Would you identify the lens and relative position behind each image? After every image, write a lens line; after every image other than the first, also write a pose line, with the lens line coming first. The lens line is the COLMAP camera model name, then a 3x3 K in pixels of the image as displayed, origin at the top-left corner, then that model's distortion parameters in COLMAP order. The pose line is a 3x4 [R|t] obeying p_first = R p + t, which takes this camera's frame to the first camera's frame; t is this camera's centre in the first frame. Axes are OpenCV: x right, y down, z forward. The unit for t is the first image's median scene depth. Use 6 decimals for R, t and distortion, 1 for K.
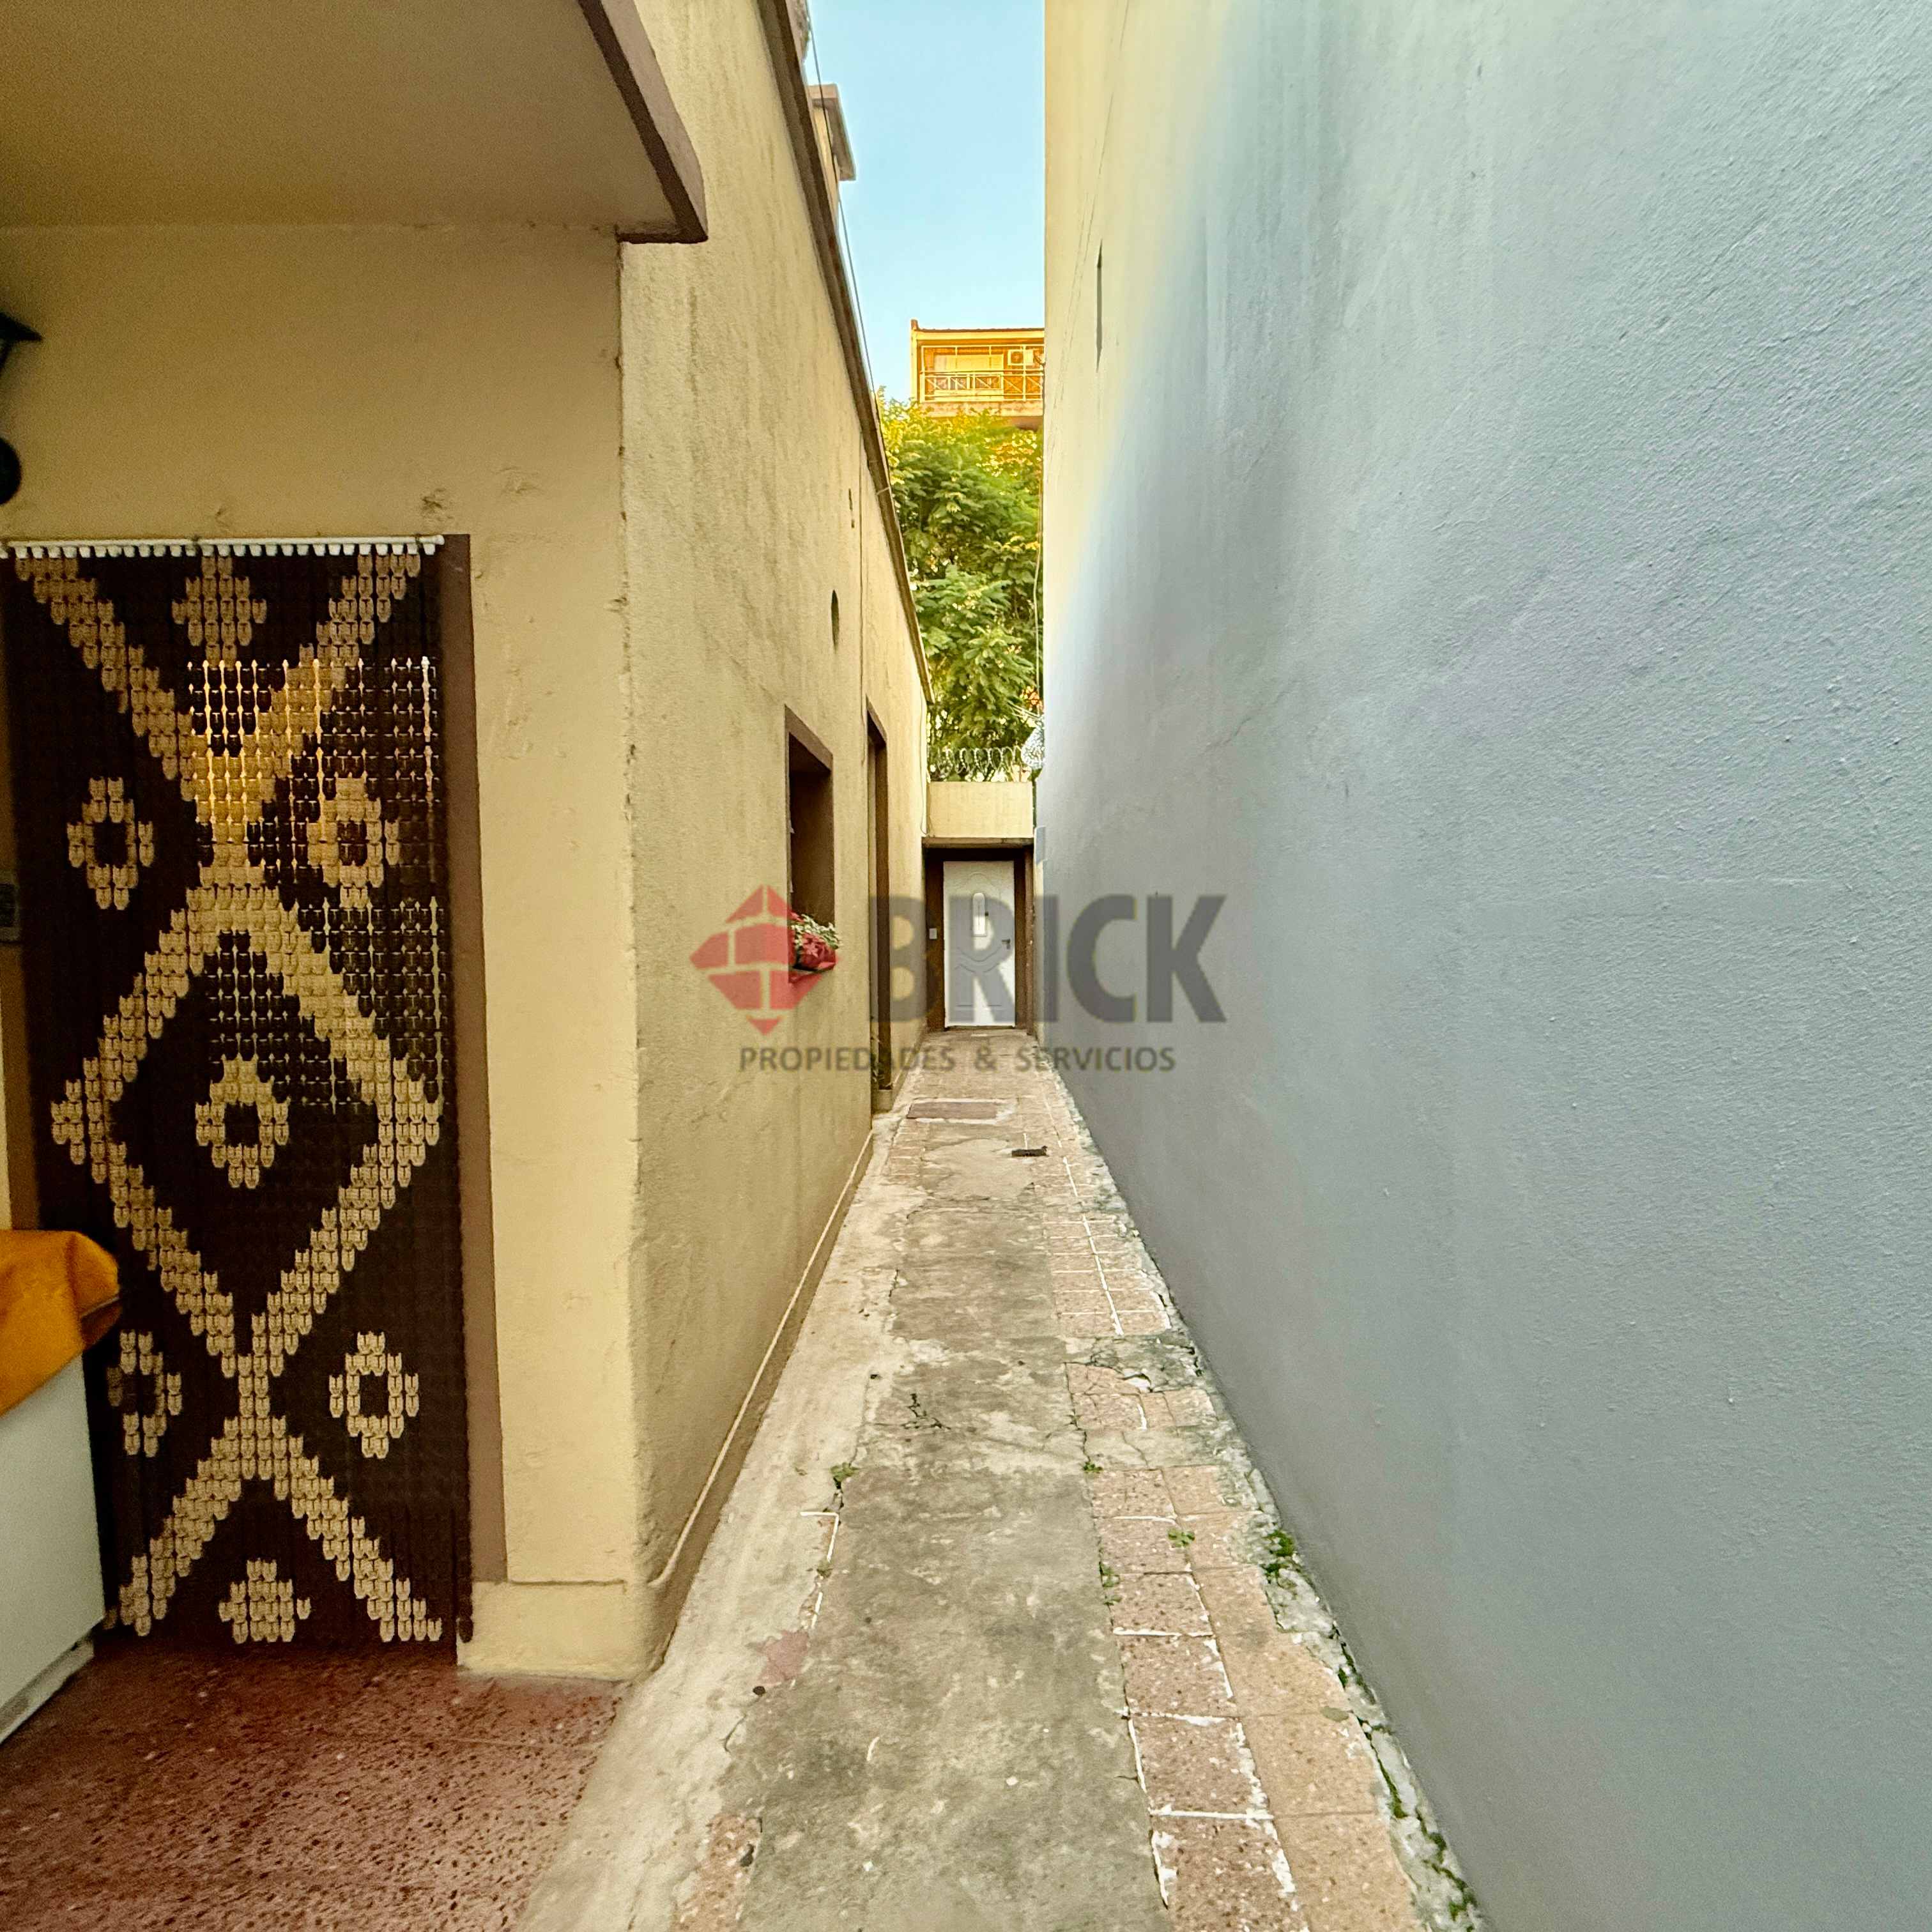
lens RADIAL K [[1027.3, 0, 966.0], [0, 1027.3, 966.0], [0, 0, 1]] dist [0.001145, 0.000402]
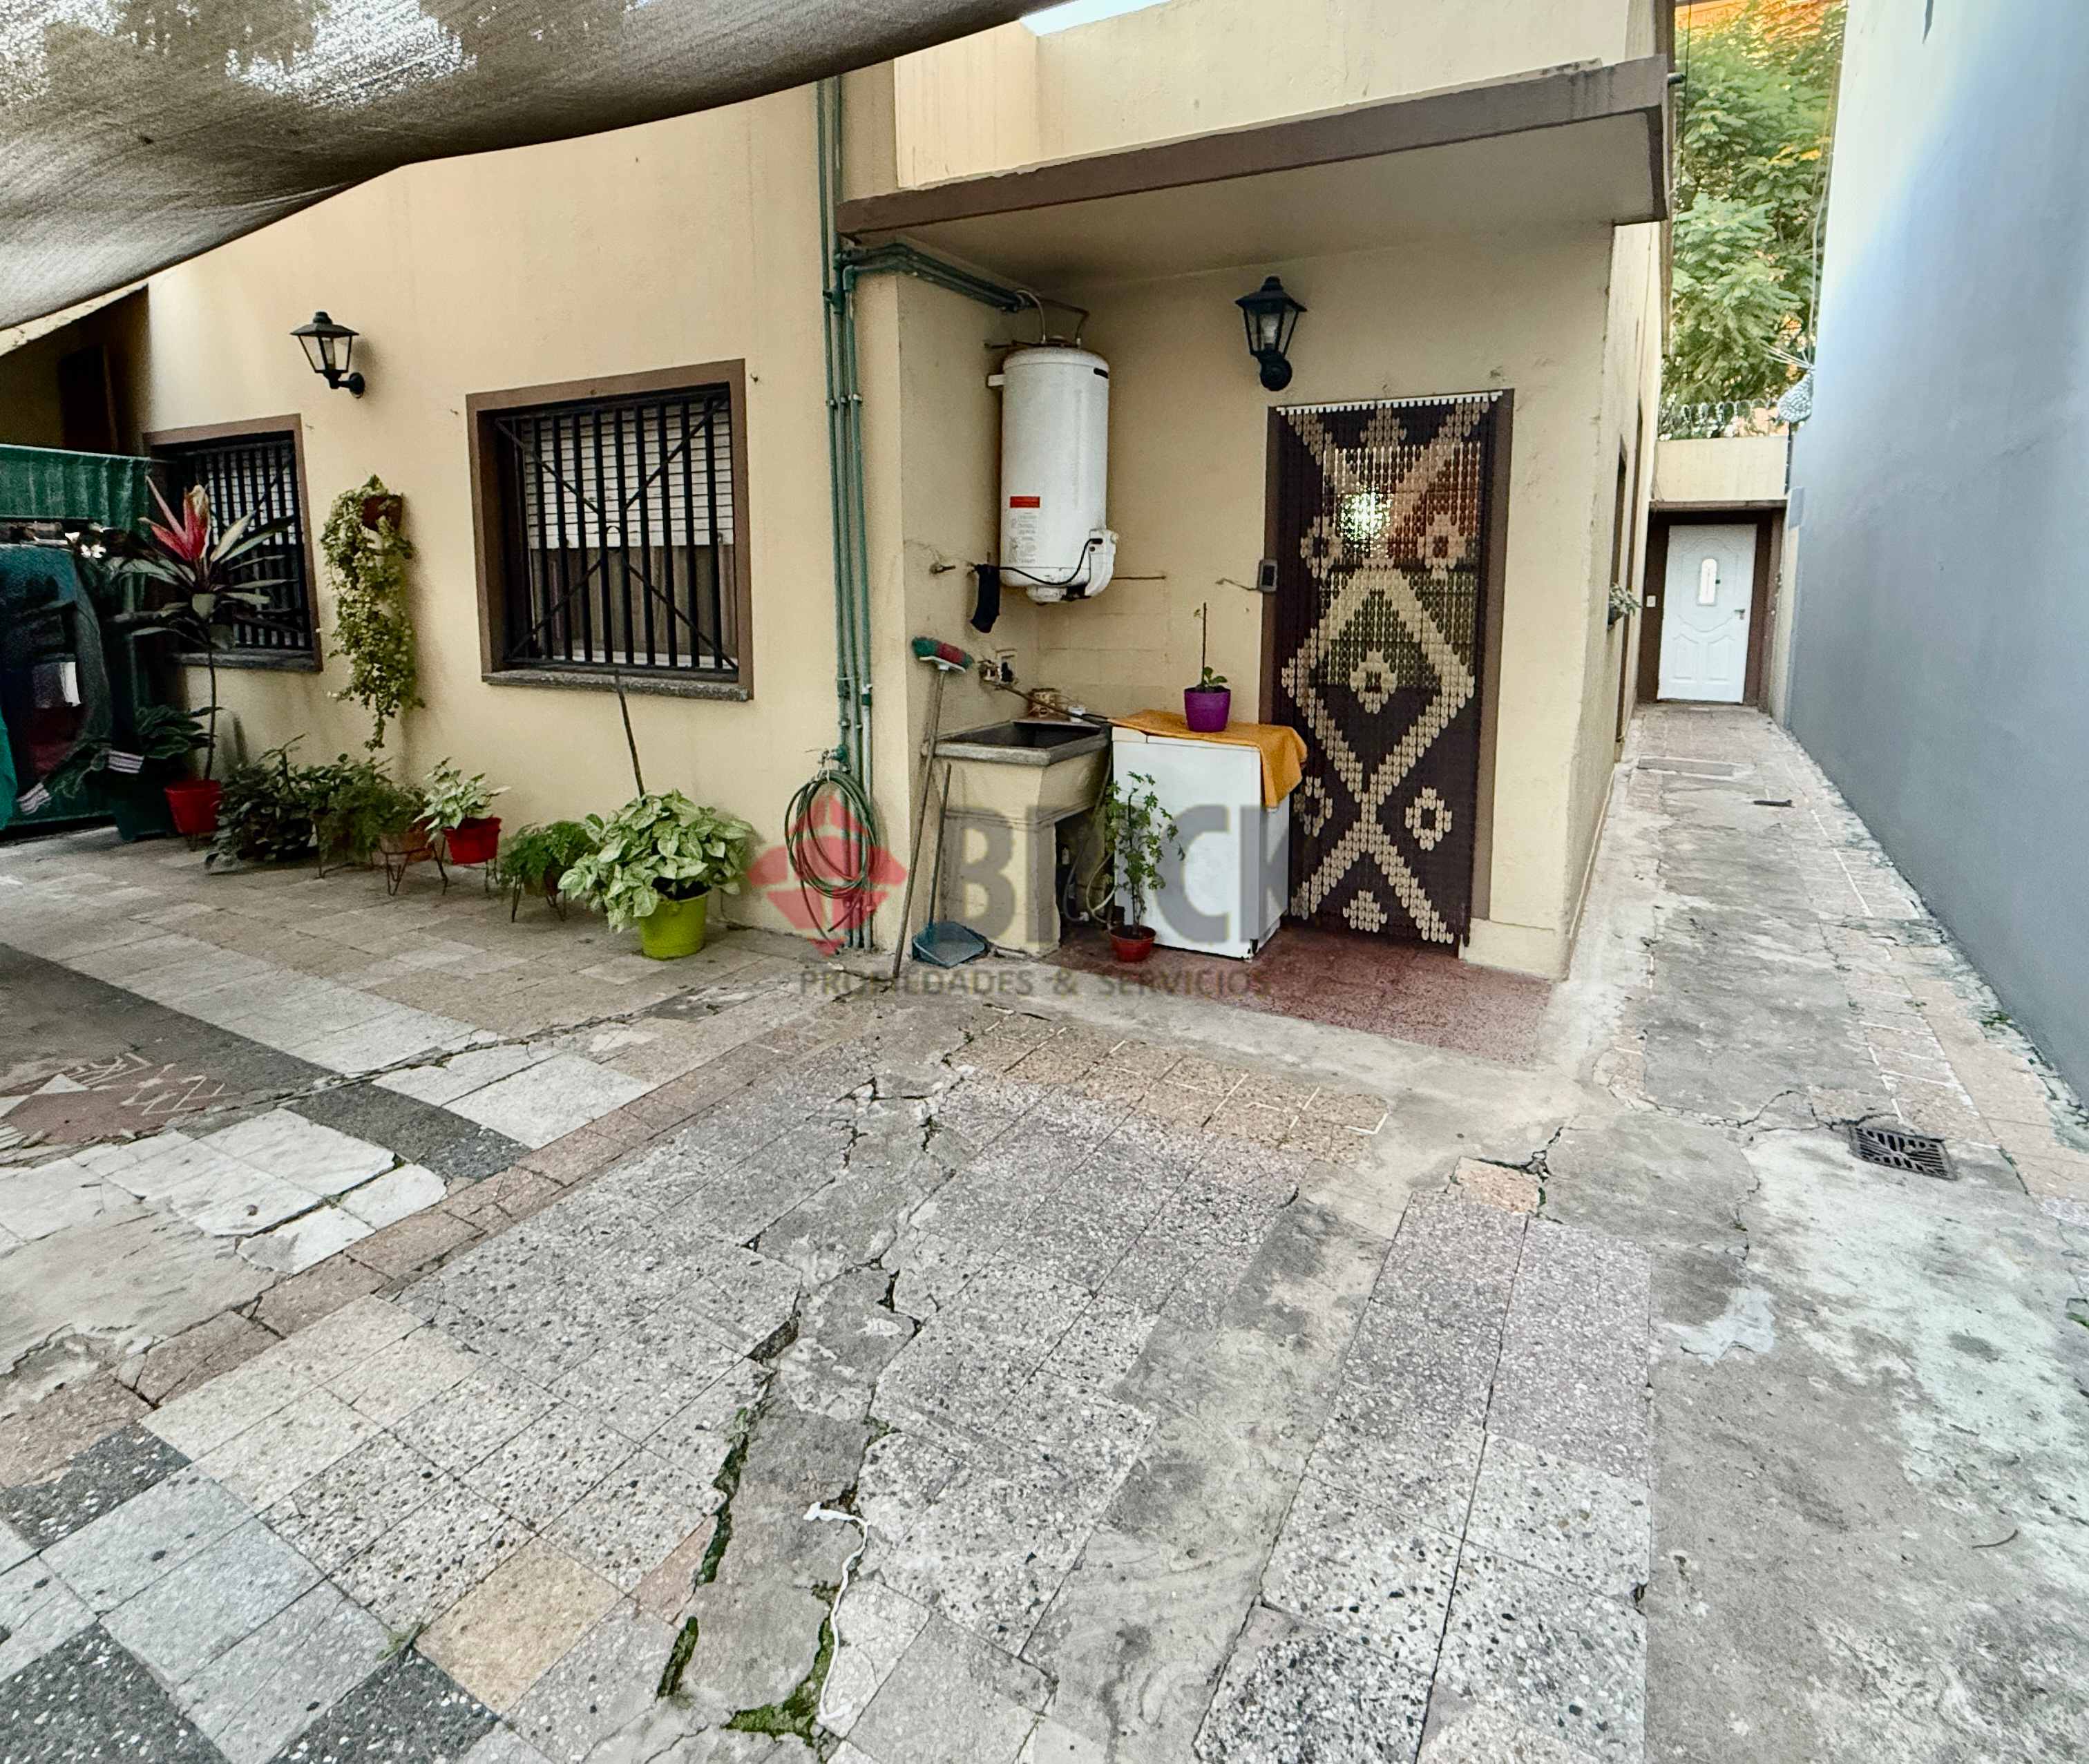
lens RADIAL K [[1106.5, 0, 1043.2], [0, 1106.5, 716.1], [0, 0, 1]] dist [-0.002386, 0.001328]
pose [[0.877215, 0.070091, -0.474953, -0.215484], [-0.034048, 0.995877, 0.084082, 0.055144], [0.478888, -0.057587, 0.875985, -1.265454]]
